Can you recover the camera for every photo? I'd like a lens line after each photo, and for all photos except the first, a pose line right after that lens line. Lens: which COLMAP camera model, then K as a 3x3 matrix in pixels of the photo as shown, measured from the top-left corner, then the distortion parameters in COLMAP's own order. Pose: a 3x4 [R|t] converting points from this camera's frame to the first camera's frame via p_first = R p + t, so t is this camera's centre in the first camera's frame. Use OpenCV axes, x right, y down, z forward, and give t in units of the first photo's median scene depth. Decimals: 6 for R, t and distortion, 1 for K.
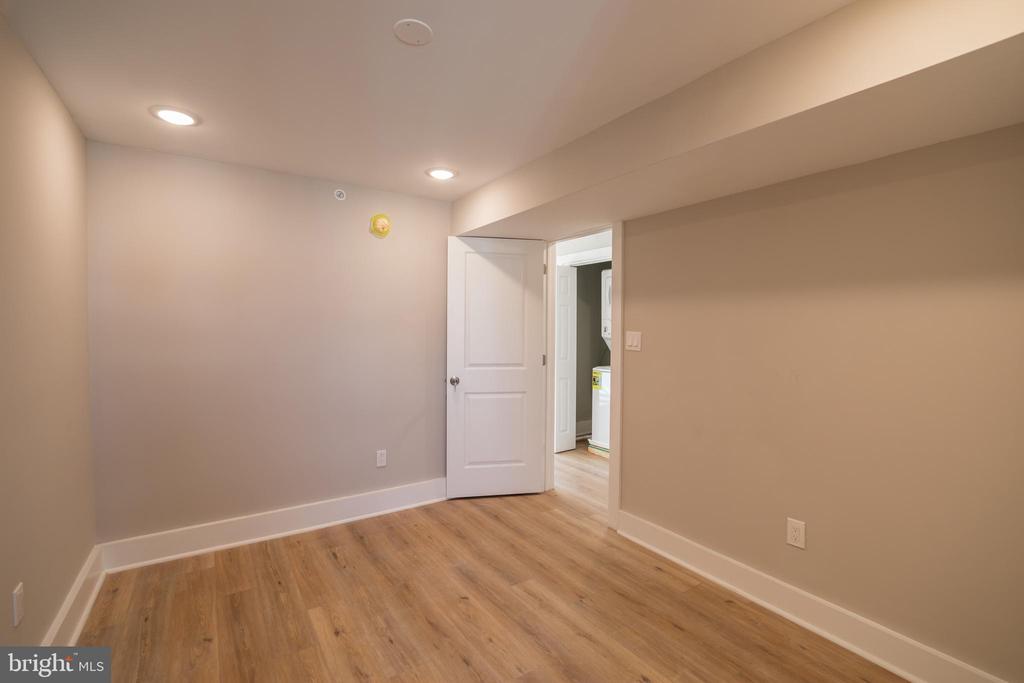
lens RADIAL K [[466.6, 0, 519.7], [0, 466.6, 330.4], [0, 0, 1]] dist [-0.029755, 0.001186]
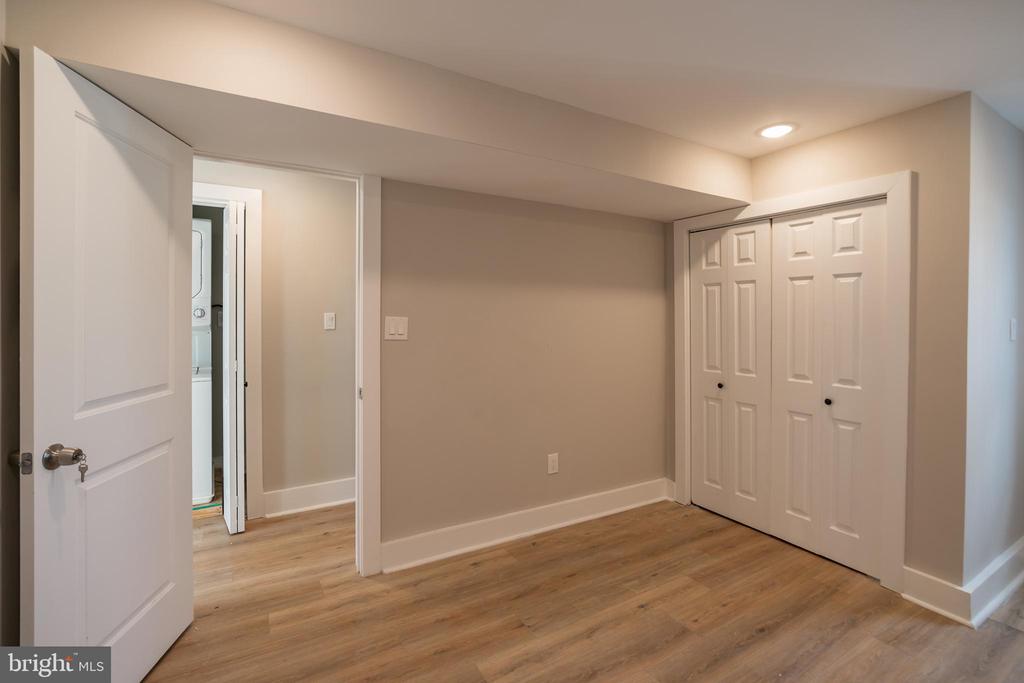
lens RADIAL K [[462.3, 0, 511.0], [0, 462.3, 316.8], [0, 0, 1]] dist [-0.026623, 0.006951]
pose [[0.067865, -0.004043, 0.997686, -0.630391], [0.005035, 0.999980, 0.003710, 0.001026], [-0.997682, 0.004772, 0.067884, 0.847553]]
